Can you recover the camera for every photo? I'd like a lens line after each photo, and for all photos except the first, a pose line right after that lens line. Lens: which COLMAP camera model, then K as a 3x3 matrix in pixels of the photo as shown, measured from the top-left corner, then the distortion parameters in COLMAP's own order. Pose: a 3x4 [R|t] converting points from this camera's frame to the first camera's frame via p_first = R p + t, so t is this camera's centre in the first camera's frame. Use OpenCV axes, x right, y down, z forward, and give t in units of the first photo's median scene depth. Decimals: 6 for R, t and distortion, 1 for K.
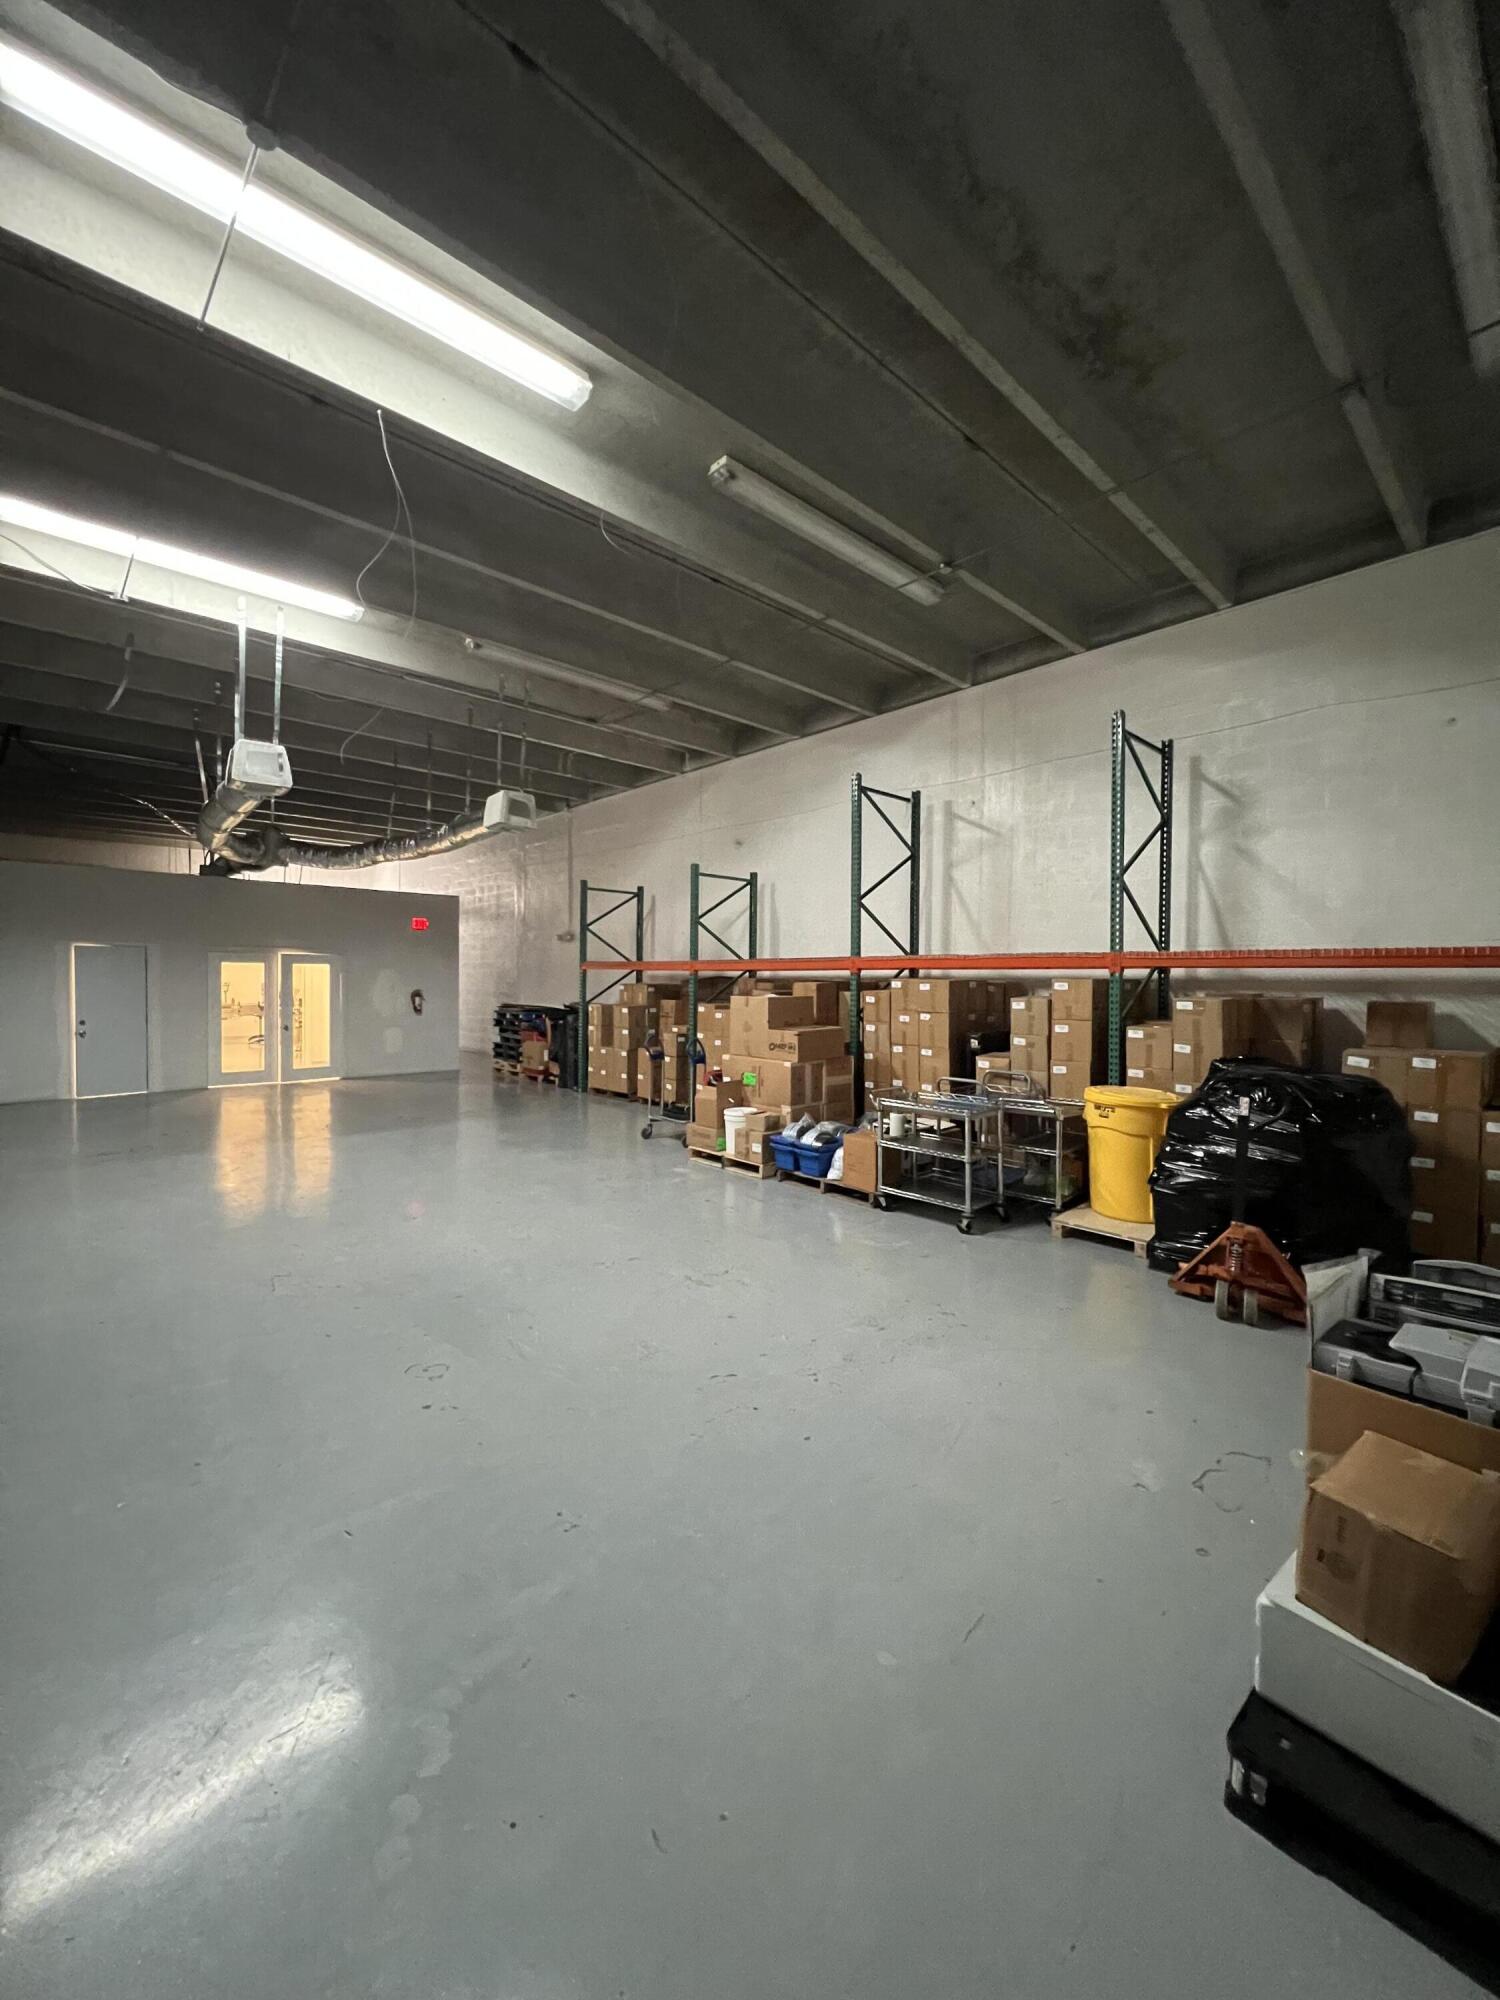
lens RADIAL K [[797.4, 0, 752.2], [0, 797.4, 999.5], [0, 0, 1]] dist [0.001042, 0.000053]
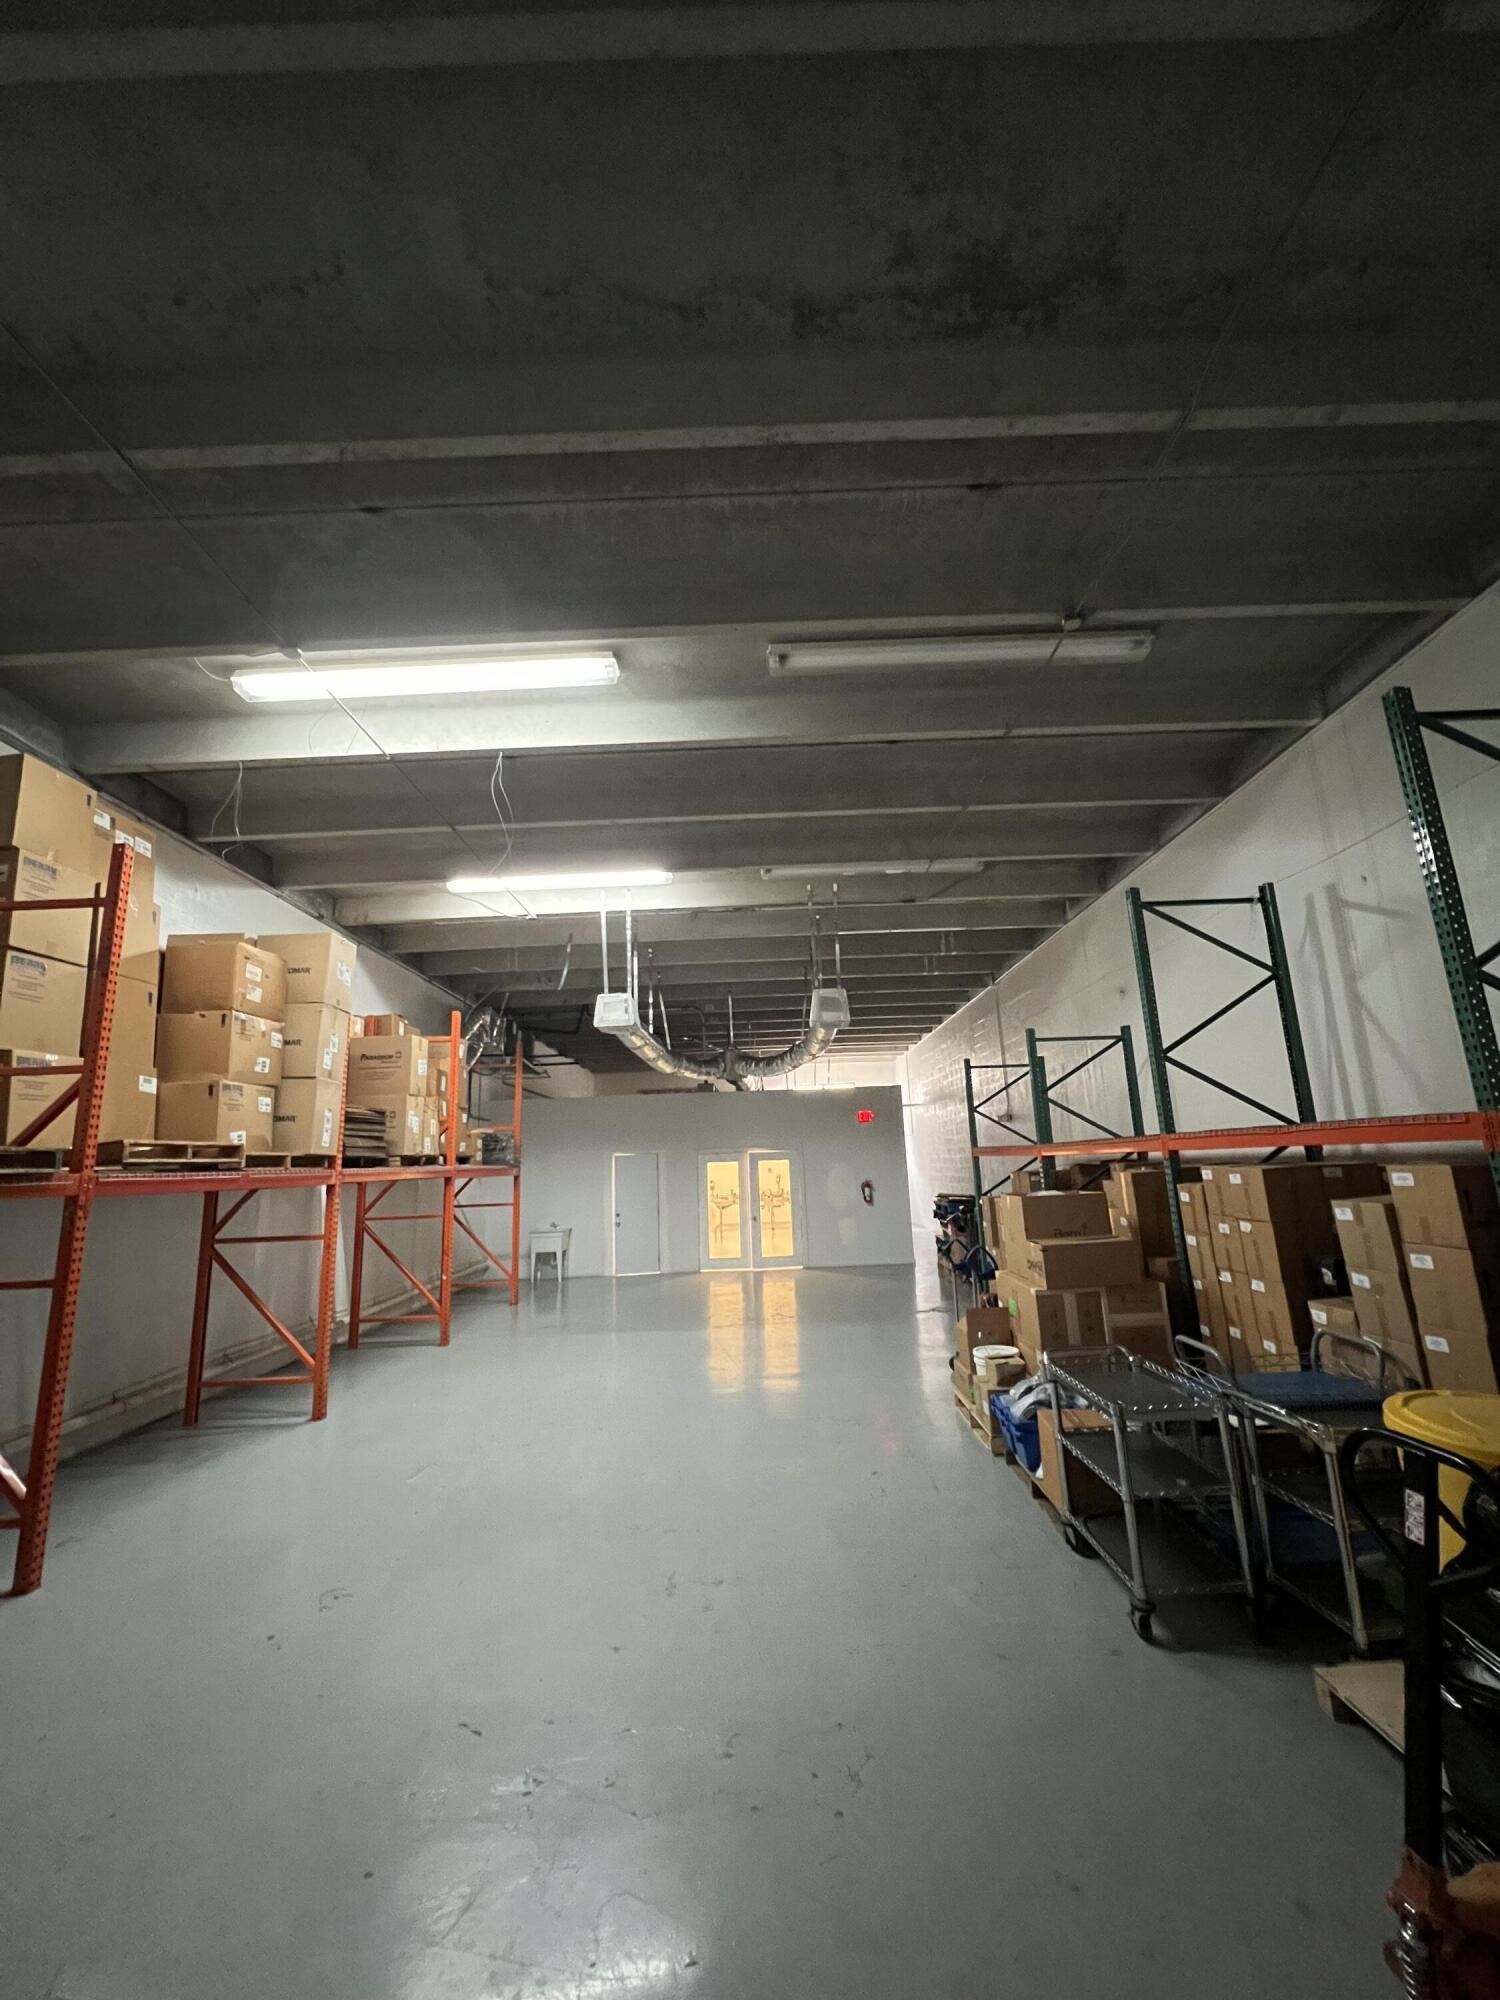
lens RADIAL K [[797.4, 0, 750.1], [0, 797.4, 997.7], [0, 0, 1]] dist [0.001042, 0.000053]
pose [[0.722311, -0.175444, -0.668944, 0.355508], [0.024903, 0.973257, -0.228367, -0.018728], [0.691119, 0.148294, 0.707363, 0.229466]]
